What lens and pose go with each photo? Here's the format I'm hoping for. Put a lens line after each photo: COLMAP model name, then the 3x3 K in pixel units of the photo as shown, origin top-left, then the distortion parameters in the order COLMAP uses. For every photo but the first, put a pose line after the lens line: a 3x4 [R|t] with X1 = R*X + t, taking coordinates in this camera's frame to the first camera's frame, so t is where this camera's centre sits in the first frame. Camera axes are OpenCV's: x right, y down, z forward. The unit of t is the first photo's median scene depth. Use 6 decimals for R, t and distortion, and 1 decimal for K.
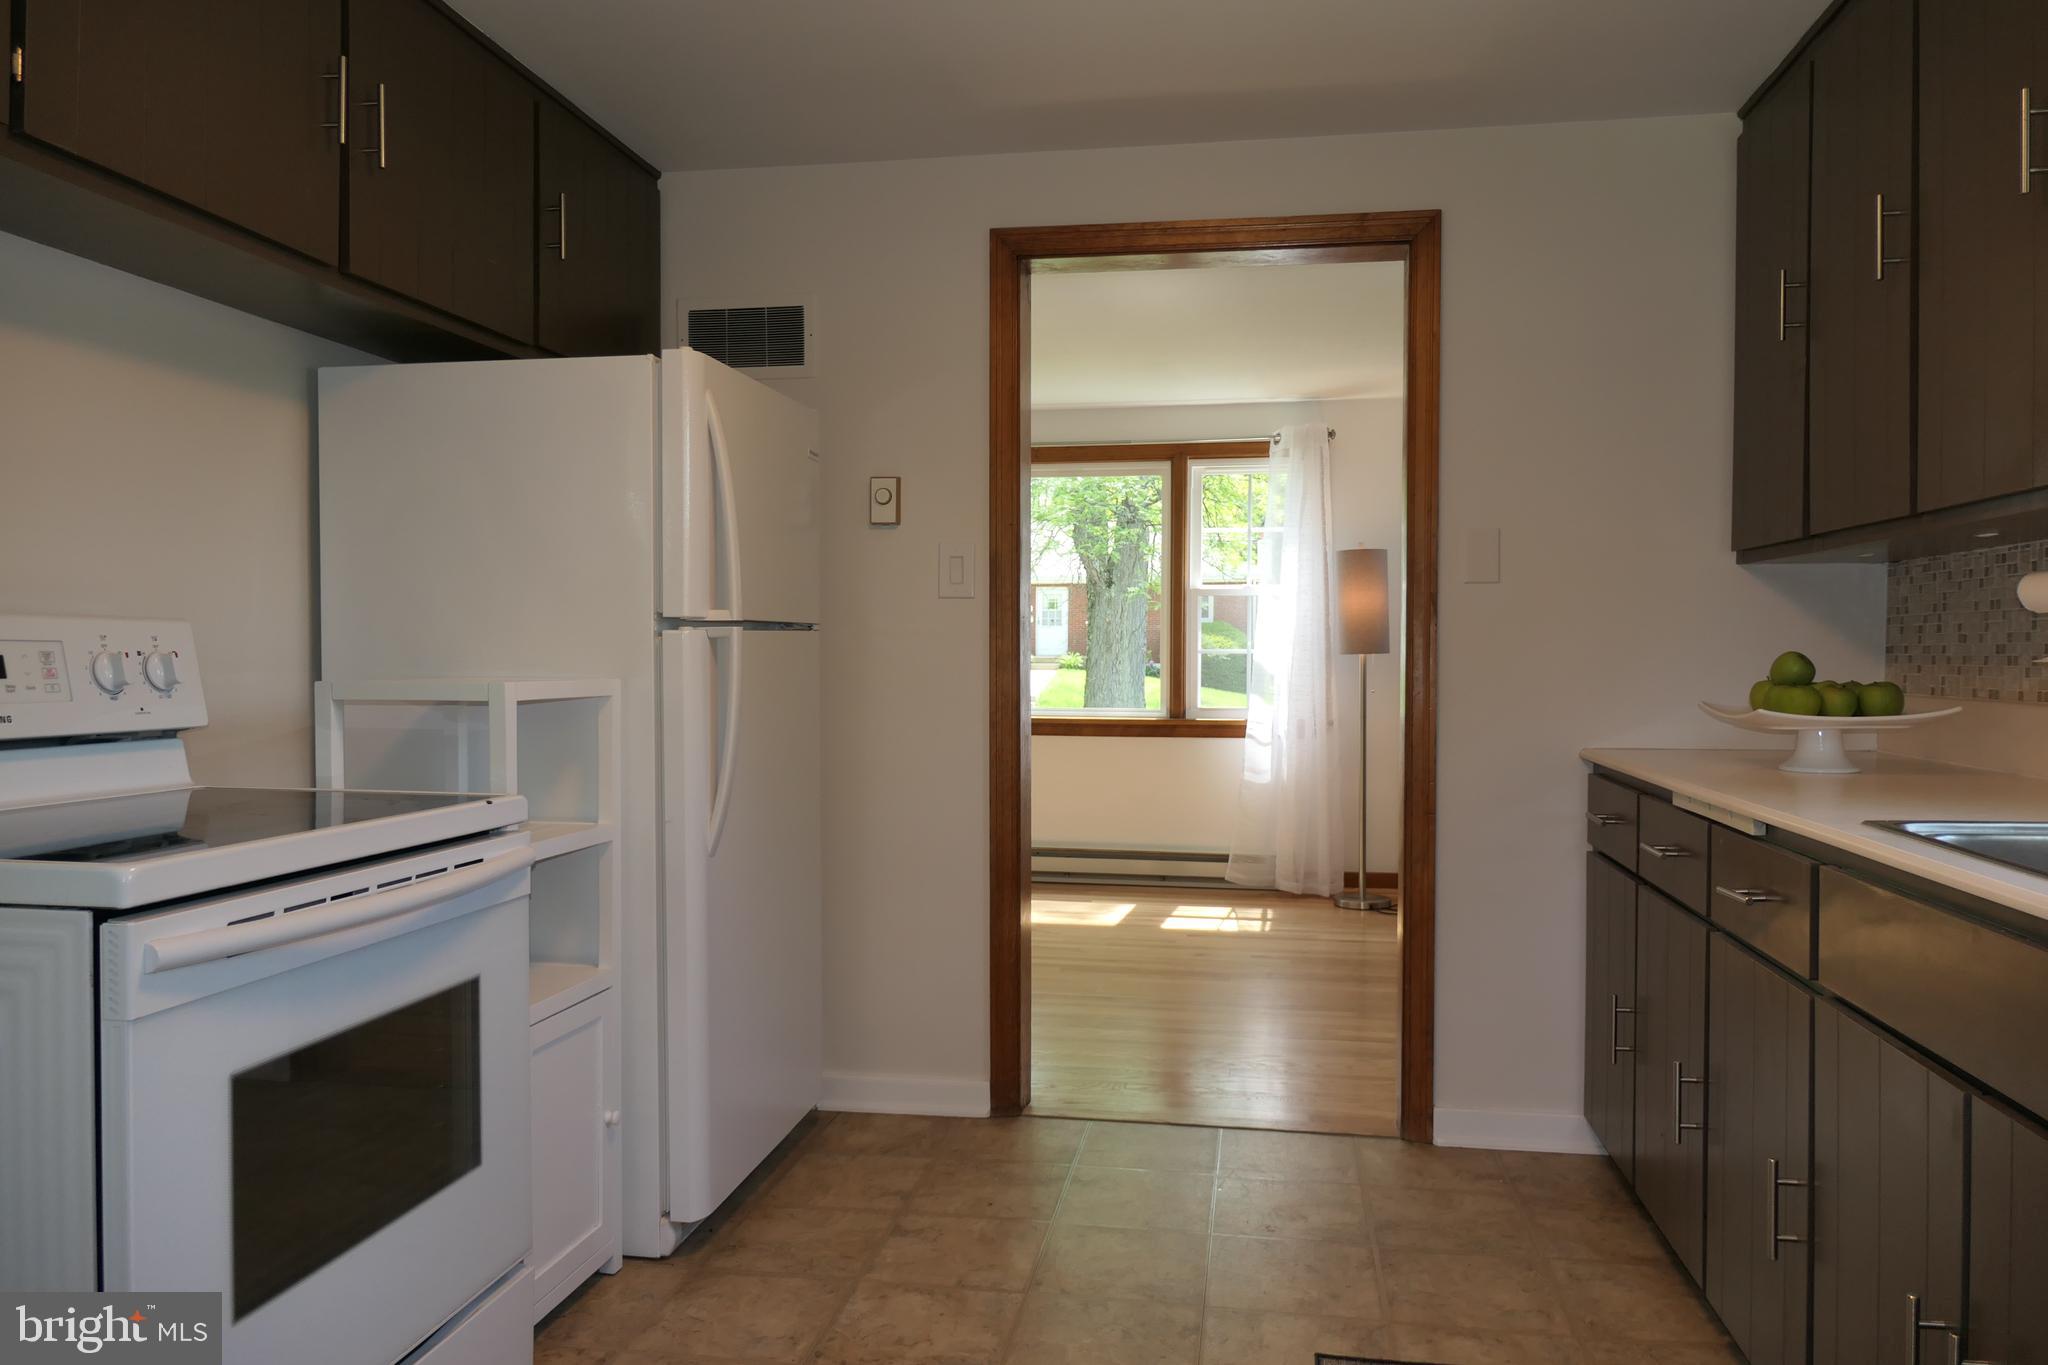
lens RADIAL K [[1412.5, 0, 1021.0], [0, 1412.5, 685.6], [0, 0, 1]] dist [-0.020184, 0.019026]
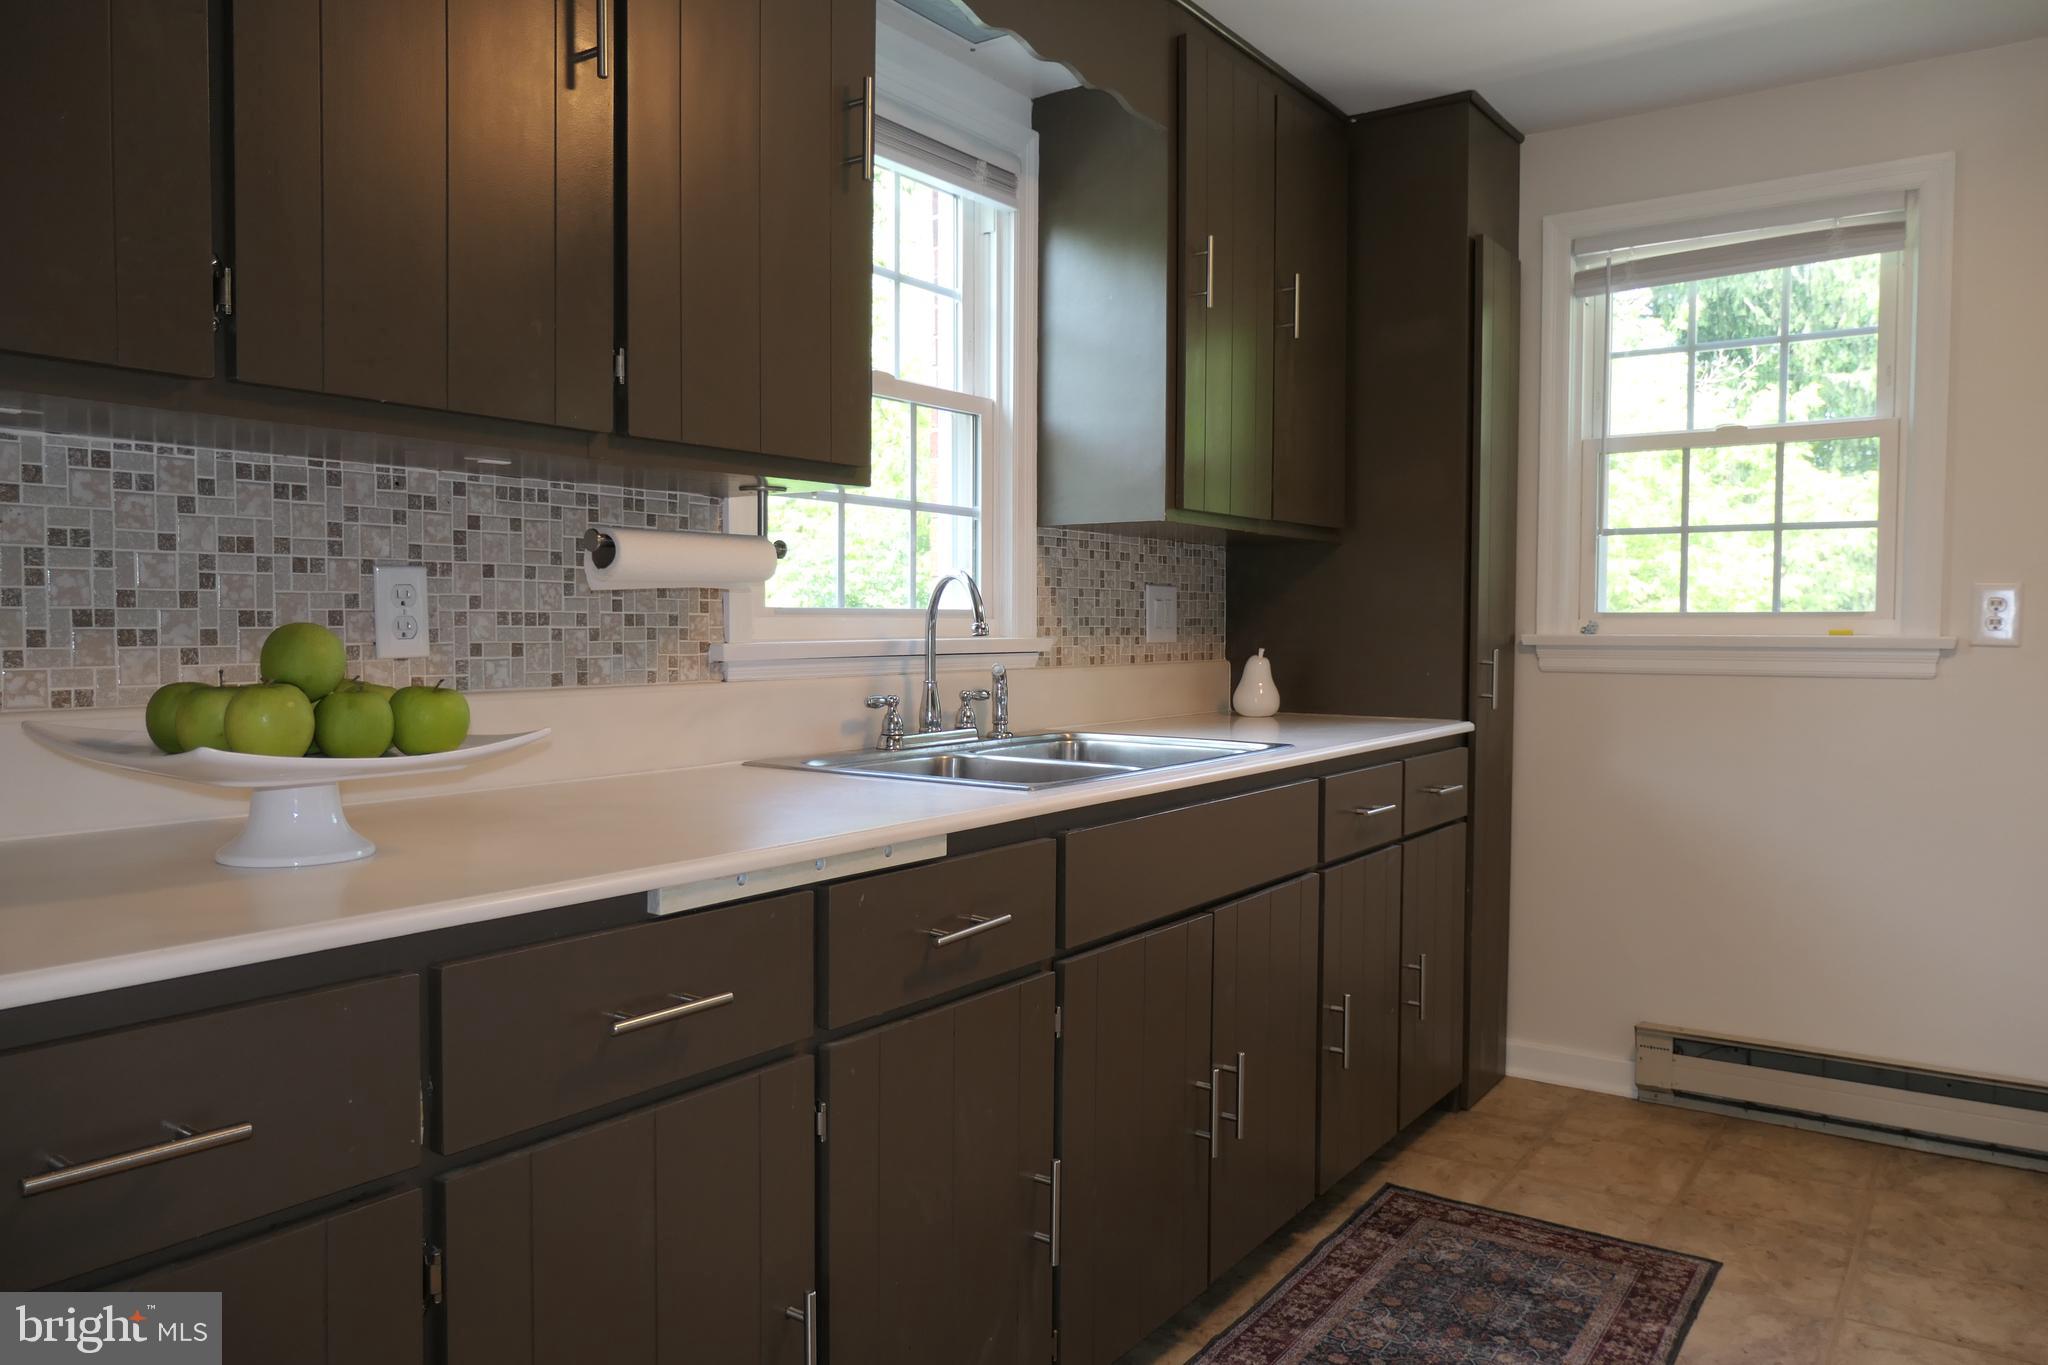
lens RADIAL K [[1412.5, 0, 1026.0], [0, 1412.5, 685.2], [0, 0, 1]] dist [-0.020184, 0.019026]
pose [[-0.902248, -0.018440, 0.430823, 0.088707], [0.008553, 0.998123, 0.060633, -0.024132], [-0.431133, 0.058391, -0.900397, 1.085261]]
